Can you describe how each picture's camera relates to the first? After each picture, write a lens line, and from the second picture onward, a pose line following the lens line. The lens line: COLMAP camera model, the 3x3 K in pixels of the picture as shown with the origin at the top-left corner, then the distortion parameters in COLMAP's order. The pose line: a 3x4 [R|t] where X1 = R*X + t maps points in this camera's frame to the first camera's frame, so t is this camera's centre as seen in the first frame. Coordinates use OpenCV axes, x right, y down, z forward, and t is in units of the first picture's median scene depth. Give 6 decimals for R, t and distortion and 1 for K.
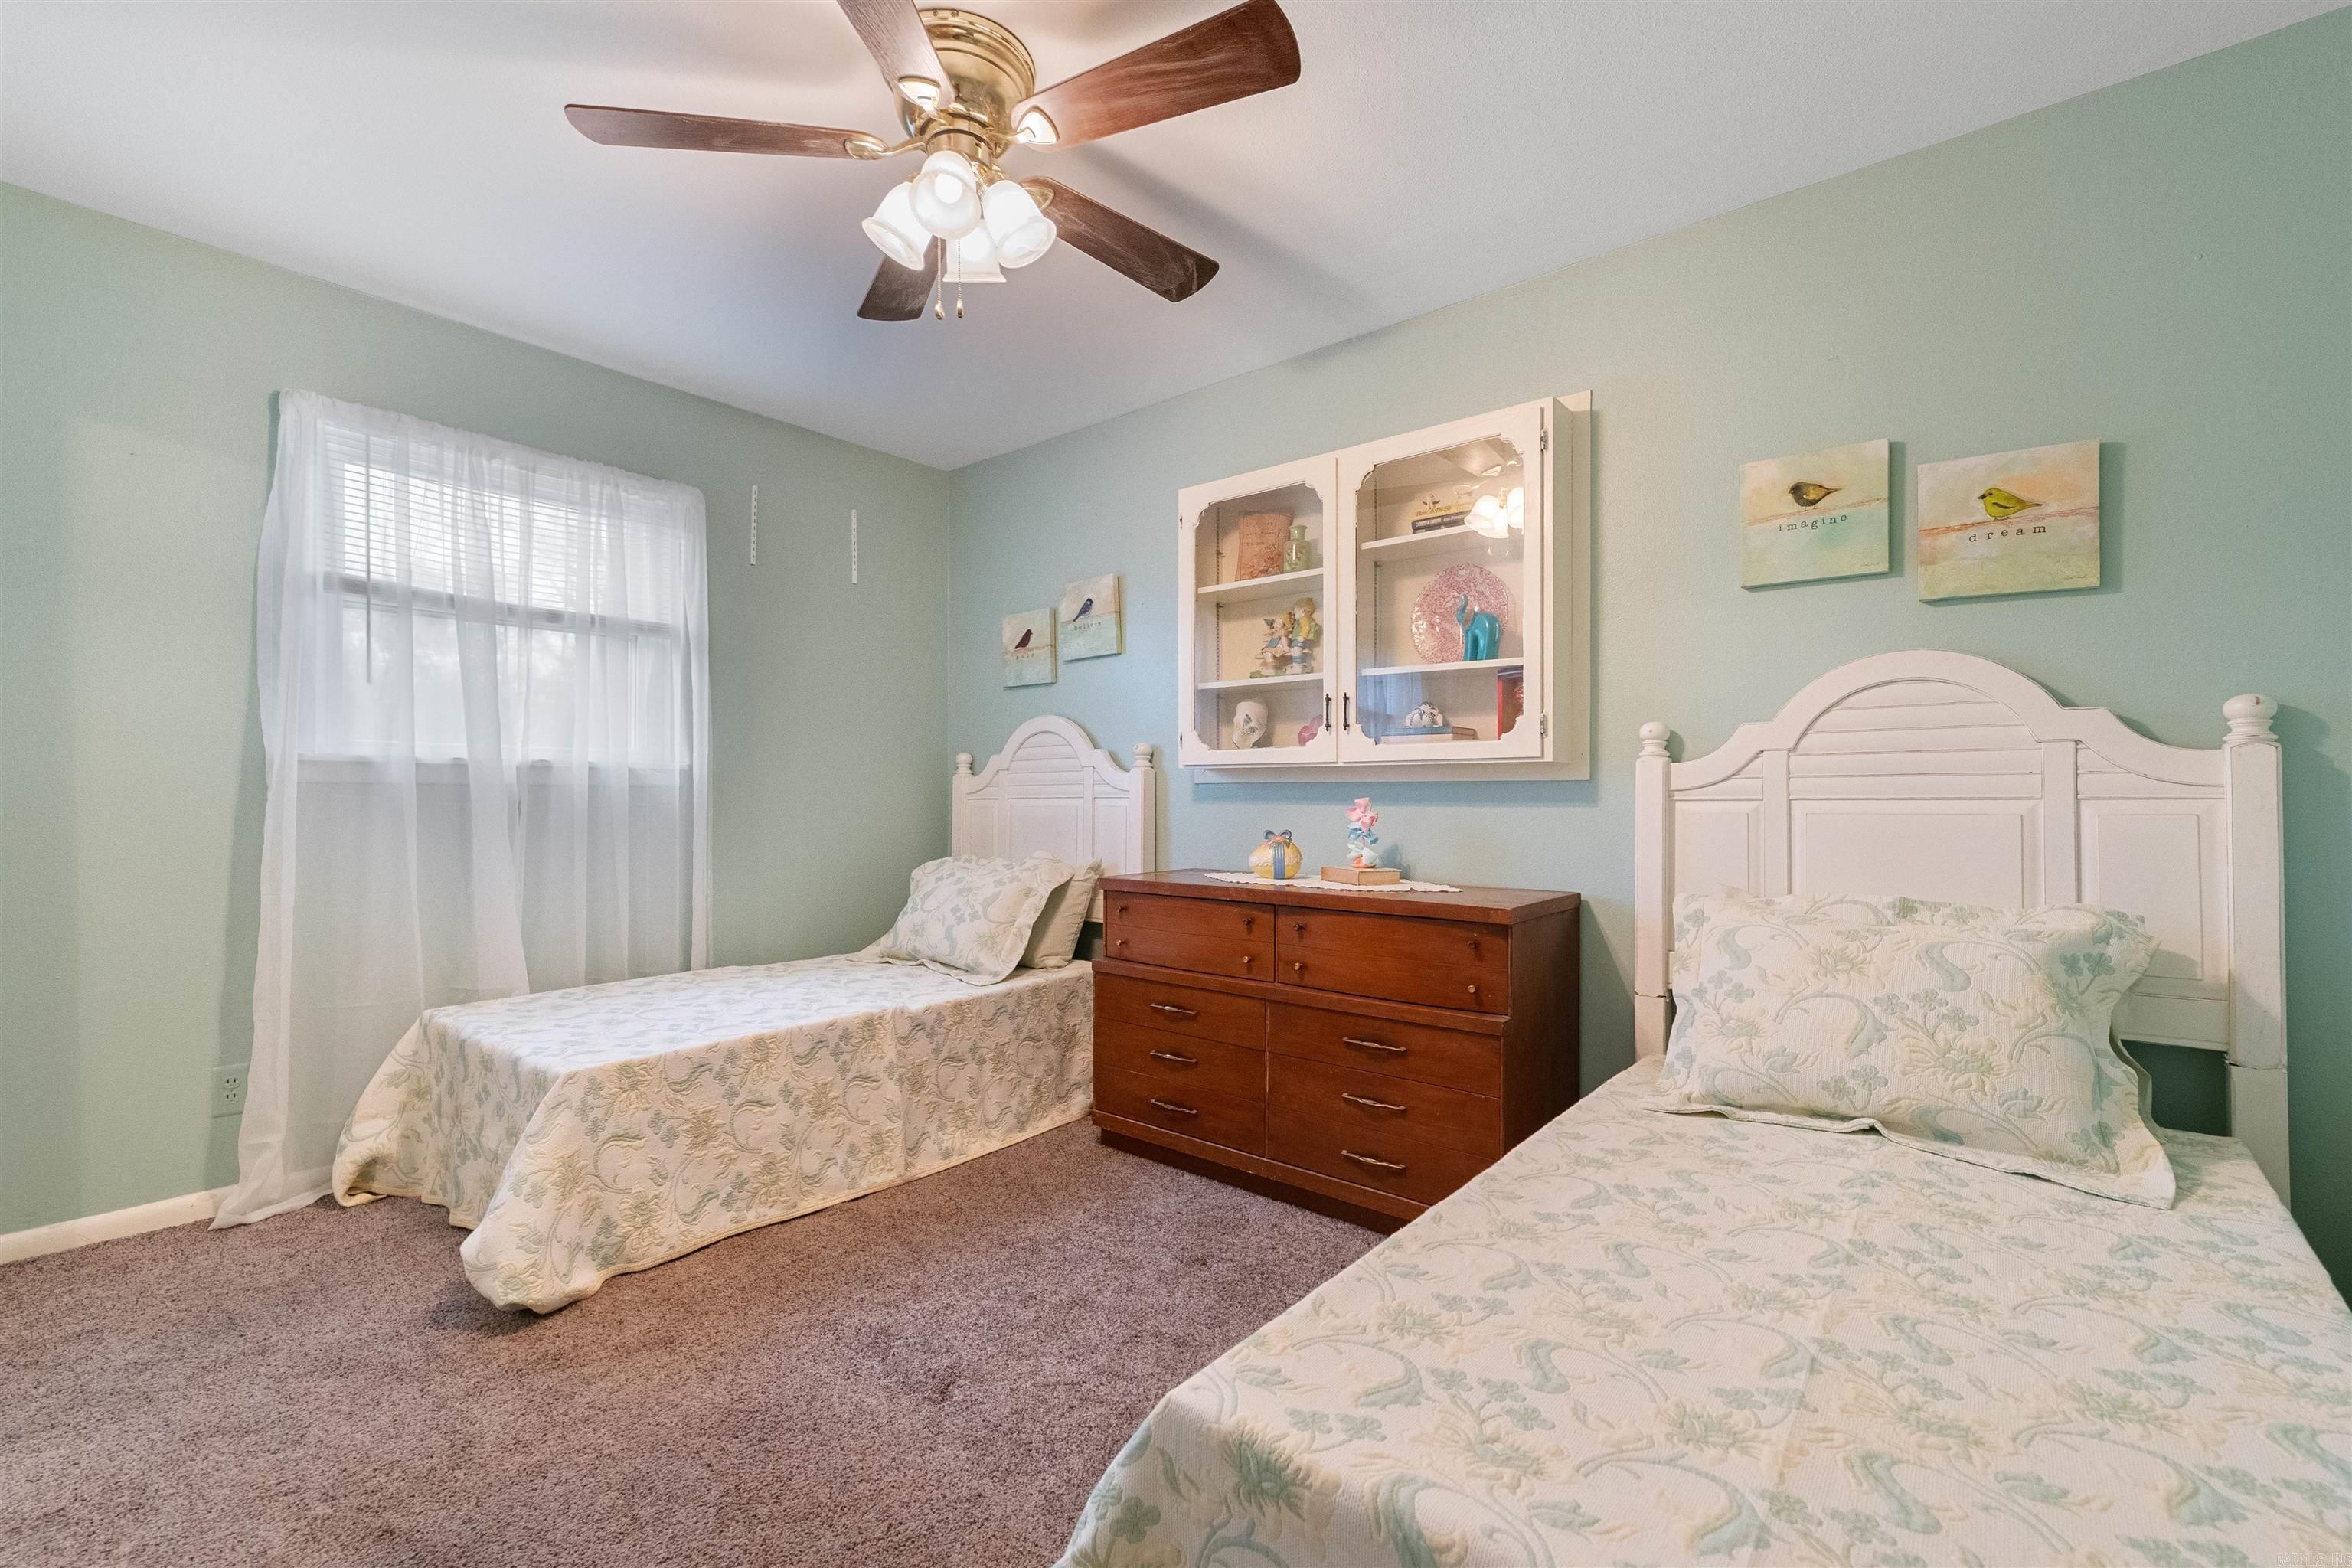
lens RADIAL K [[971.7, 0, 1186.2], [0, 971.7, 799.2], [0, 0, 1]] dist [0.006025, -0.002933]
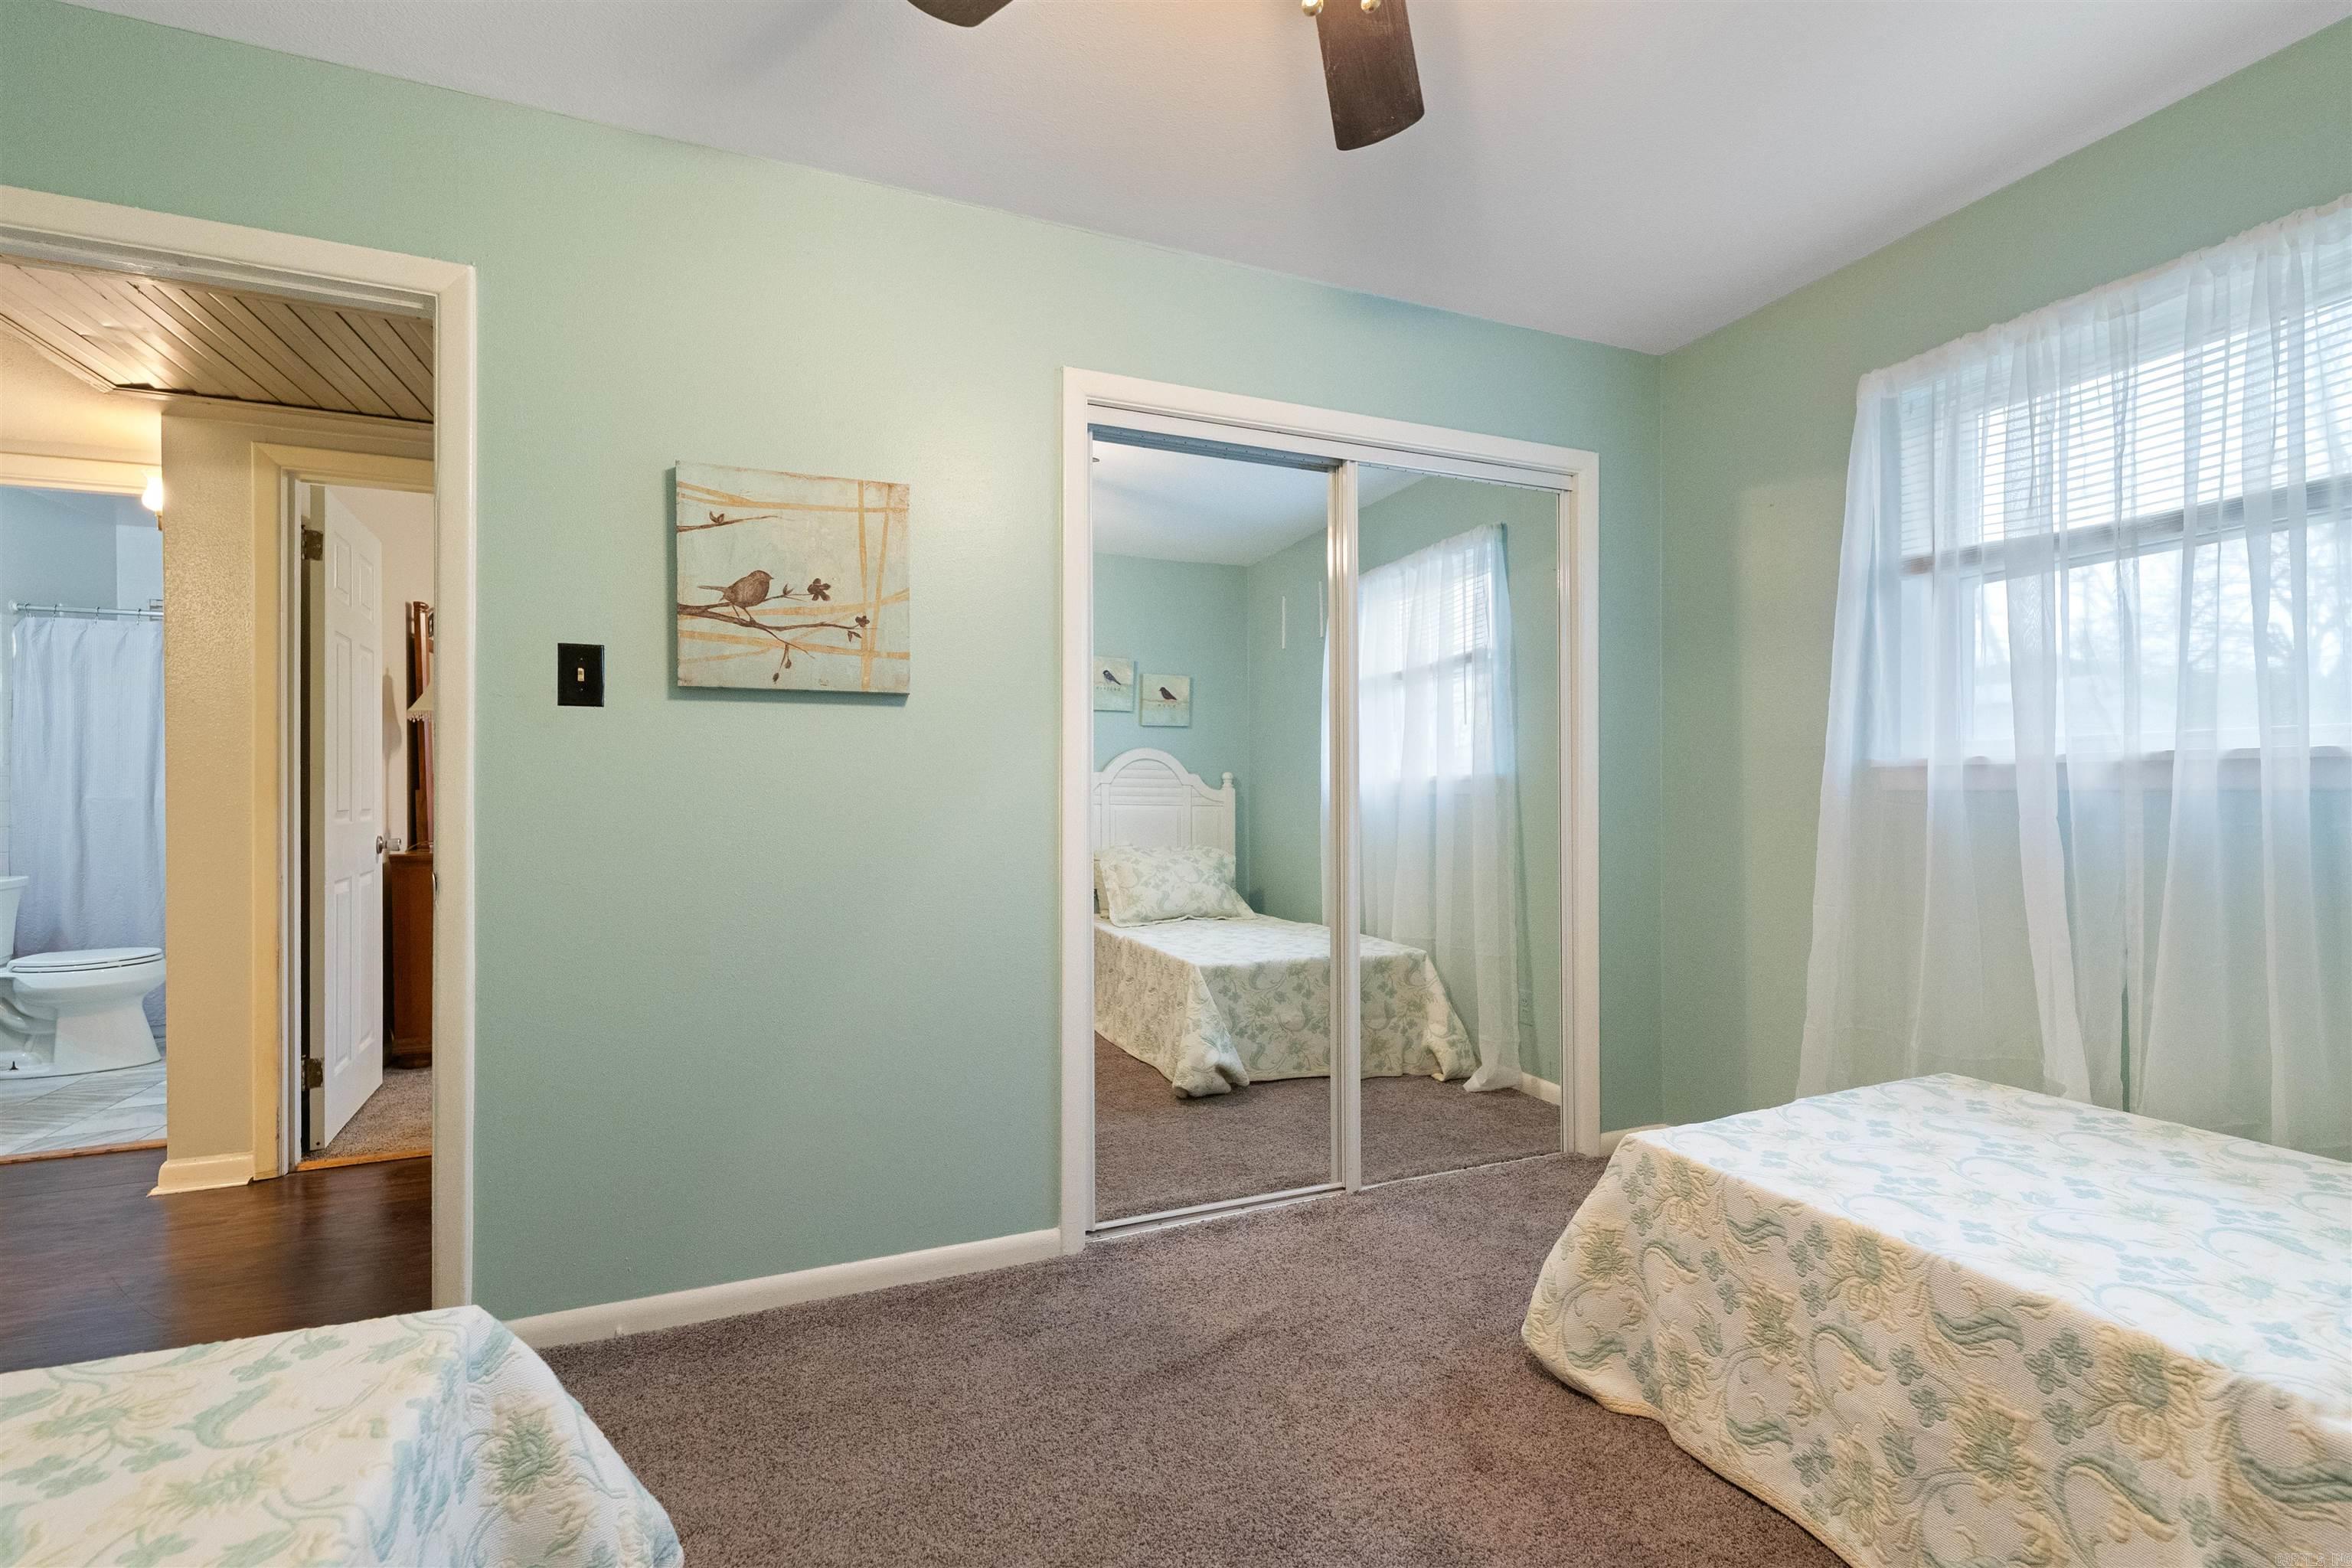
lens RADIAL K [[971.7, 0, 1186.0], [0, 971.7, 783.2], [0, 0, 1]] dist [0.006025, -0.002933]
pose [[-0.458828, -0.012024, -0.888444, 0.263091], [-0.001646, 0.999918, -0.012683, -0.013279], [0.888524, -0.004357, -0.458810, 0.928935]]
